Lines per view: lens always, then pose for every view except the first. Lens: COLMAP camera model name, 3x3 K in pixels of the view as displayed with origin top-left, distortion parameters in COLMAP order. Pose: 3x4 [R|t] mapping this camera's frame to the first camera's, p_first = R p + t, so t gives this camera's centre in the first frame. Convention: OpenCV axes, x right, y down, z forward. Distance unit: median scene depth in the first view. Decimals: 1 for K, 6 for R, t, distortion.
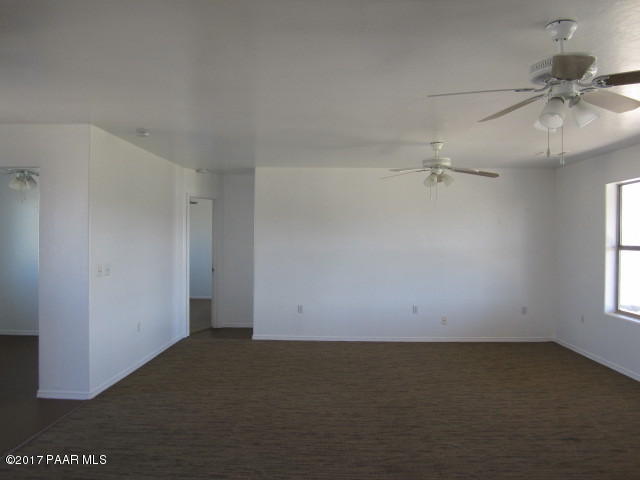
lens RADIAL K [[546.9, 0, 320.0], [0, 546.9, 240.0], [0, 0, 1]] dist [-0.006006, -0.005934]
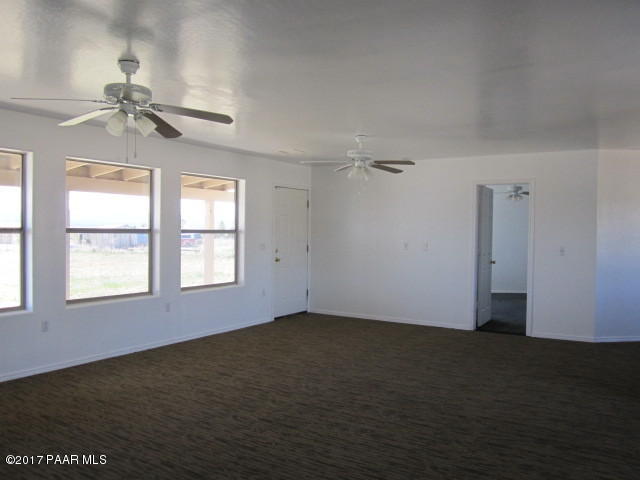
lens RADIAL K [[546.9, 0, 320.0], [0, 546.9, 240.0], [0, 0, 1]] dist [-0.006006, -0.005934]
pose [[-0.864336, -0.020975, 0.502477, -0.367527], [-0.007373, 0.999551, 0.029041, -0.003973], [-0.502861, 0.021396, -0.864103, 1.850076]]
